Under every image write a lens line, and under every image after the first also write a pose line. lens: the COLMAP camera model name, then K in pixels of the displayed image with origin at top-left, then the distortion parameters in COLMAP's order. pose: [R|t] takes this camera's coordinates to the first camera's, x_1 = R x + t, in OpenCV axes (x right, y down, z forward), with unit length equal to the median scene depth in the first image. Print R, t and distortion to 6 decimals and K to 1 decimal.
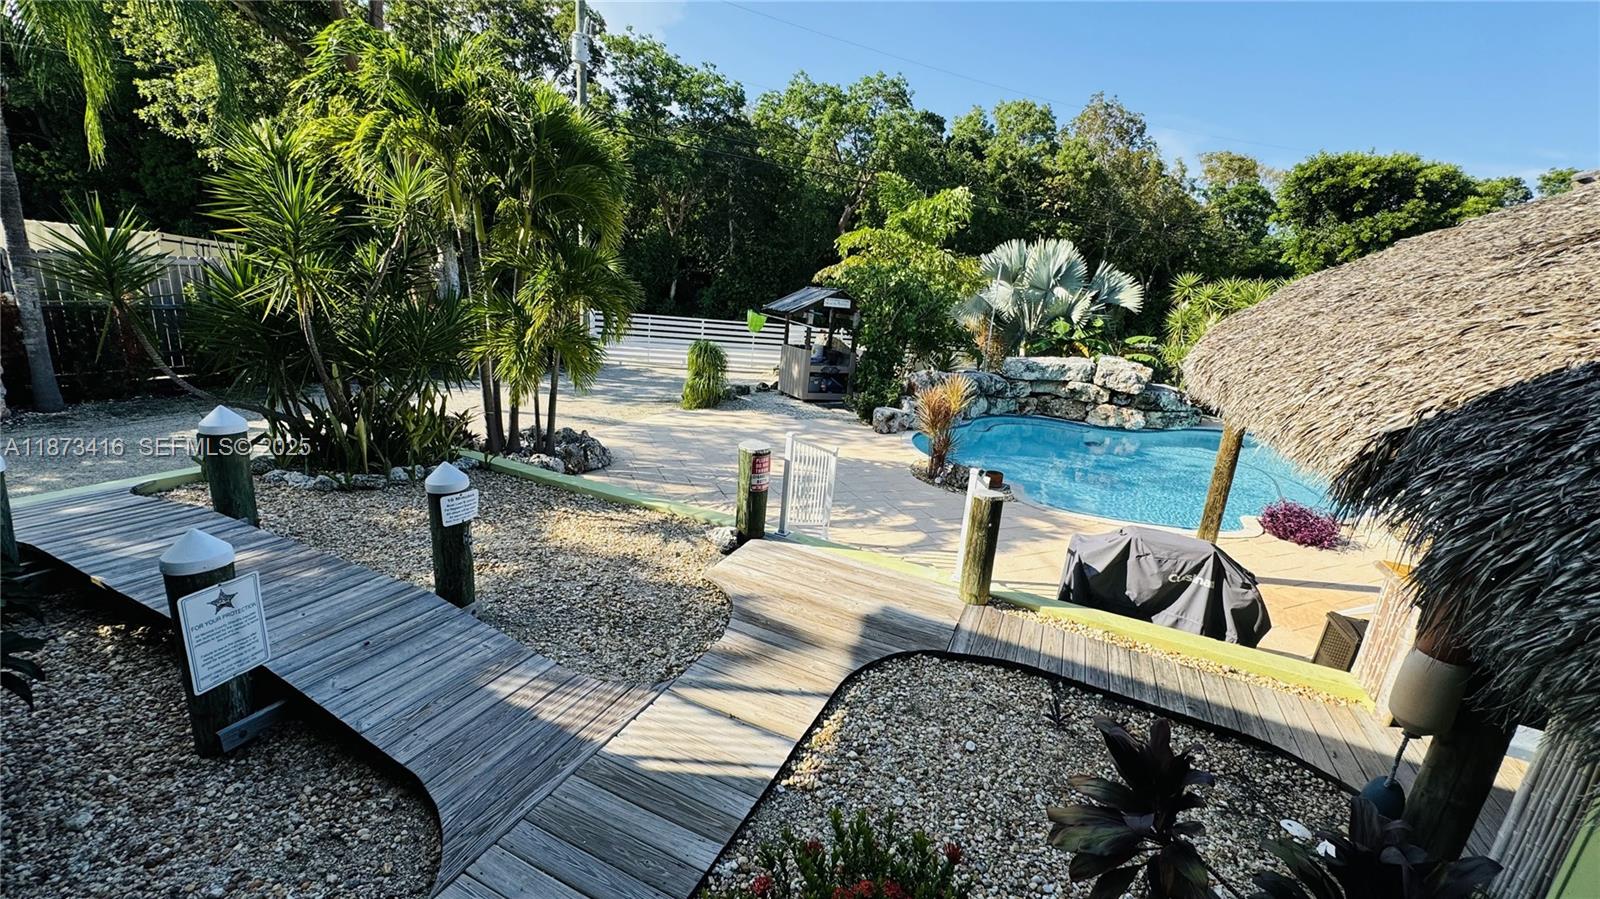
lens RADIAL K [[633.0, 0, 800.0], [0, 633.0, 449.5], [0, 0, 1]] dist [-0.002187, -0.000092]
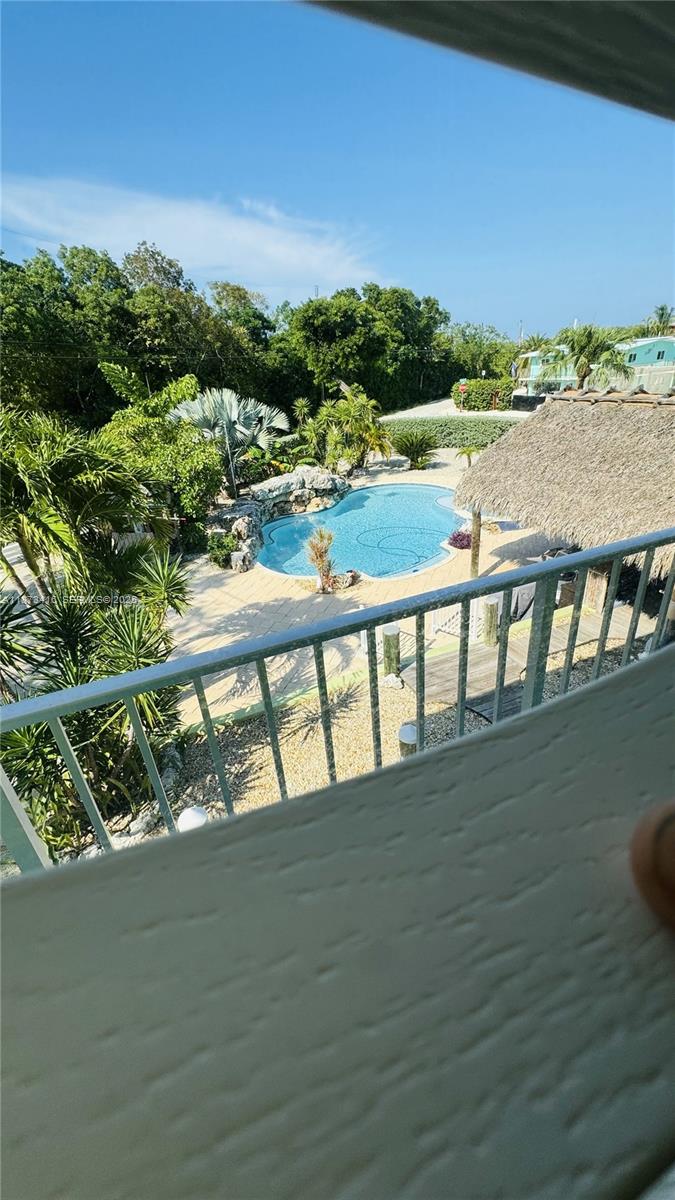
lens RADIAL K [[474.8, 0, 337.5], [0, 474.8, 600.0], [0, 0, 1]] dist [-0.002187, -0.000092]
pose [[0.665117, -0.442725, 0.601343, -0.342747], [0.314008, 0.896453, 0.312683, -0.197875], [-0.677509, -0.019144, 0.735266, 0.028318]]
